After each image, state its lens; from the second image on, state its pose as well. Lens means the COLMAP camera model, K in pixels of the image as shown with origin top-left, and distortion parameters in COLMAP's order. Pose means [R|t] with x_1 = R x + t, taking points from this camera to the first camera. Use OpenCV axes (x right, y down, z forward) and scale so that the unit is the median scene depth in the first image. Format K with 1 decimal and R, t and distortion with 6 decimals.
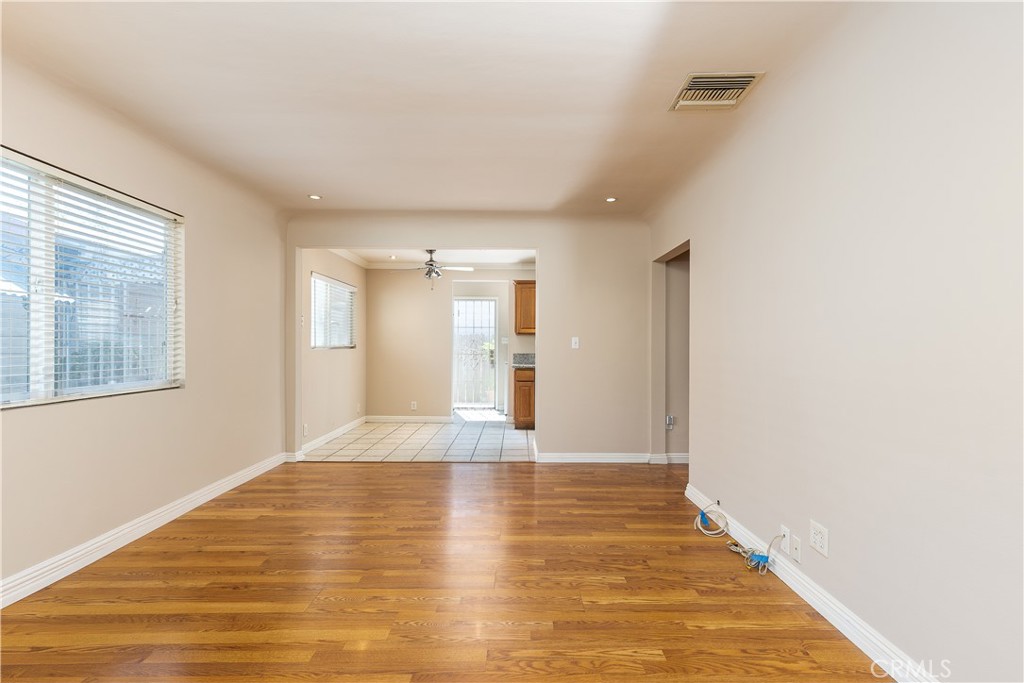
lens RADIAL K [[479.6, 0, 512.0], [0, 479.6, 341.5], [0, 0, 1]] dist [-0.001038, -0.000045]
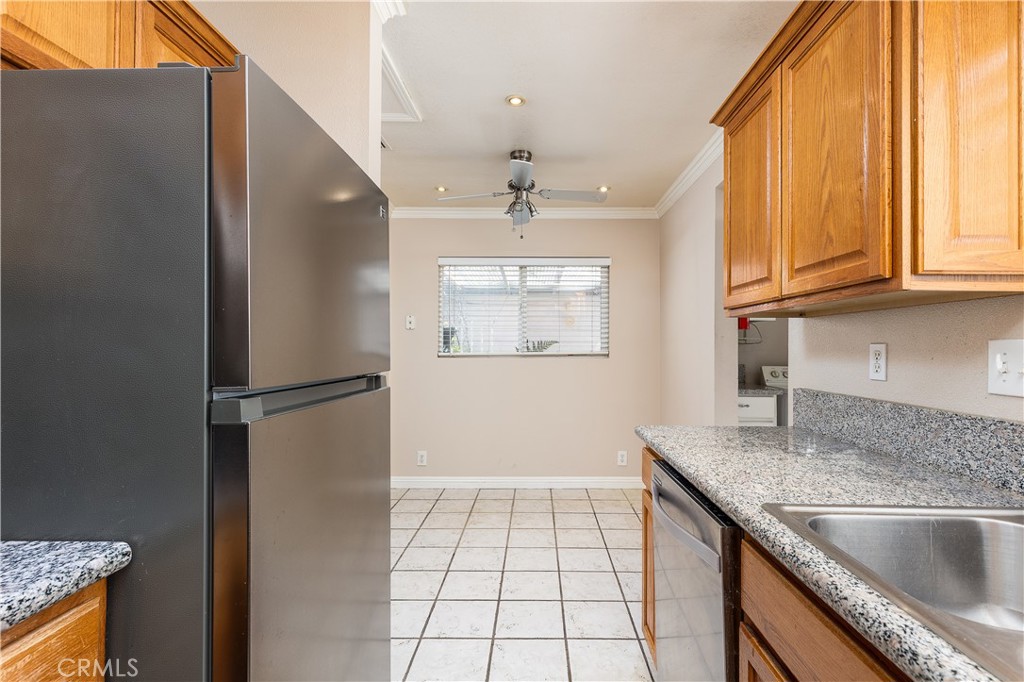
lens RADIAL K [[482.9, 0, 535.1], [0, 482.9, 340.9], [0, 0, 1]] dist [-0.000313, -0.000093]
pose [[0.002985, -0.017059, -0.999850, 0.287153], [0.000354, 0.999854, -0.017058, 0.003580], [0.999995, -0.000303, 0.002990, 0.918167]]
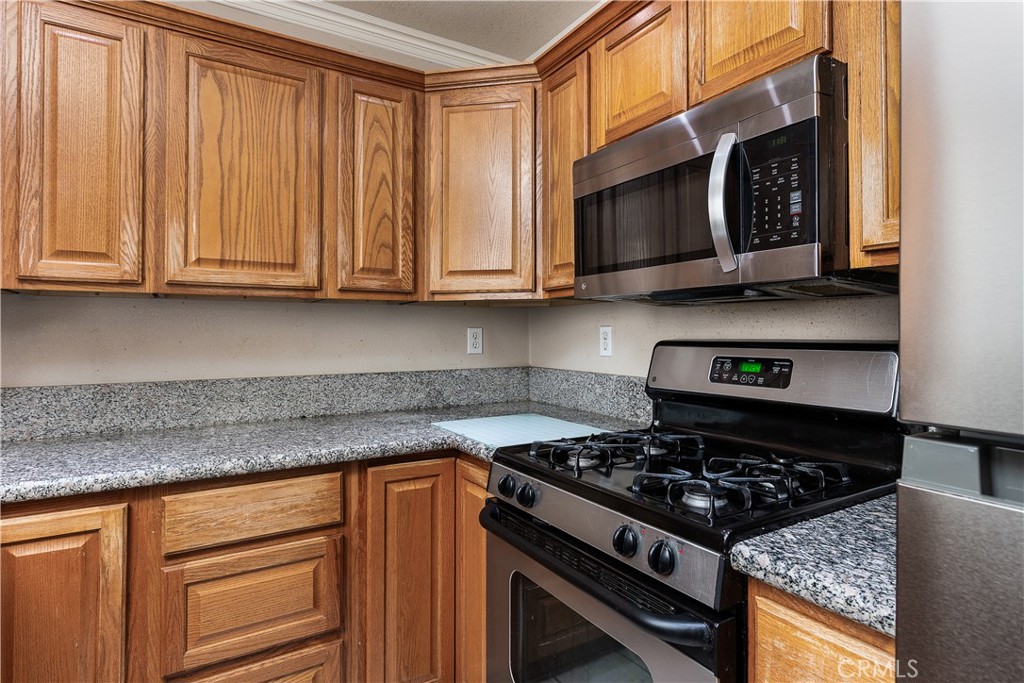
lens RADIAL K [[555.9, 0, 553.7], [0, 555.9, 327.3], [0, 0, 1]] dist [-0.003220, -0.000773]
pose [[-0.558664, 0.005503, 0.829376, 0.141168], [-0.005791, 0.999928, -0.010535, 0.003104], [-0.829374, -0.010688, -0.558592, 0.923262]]
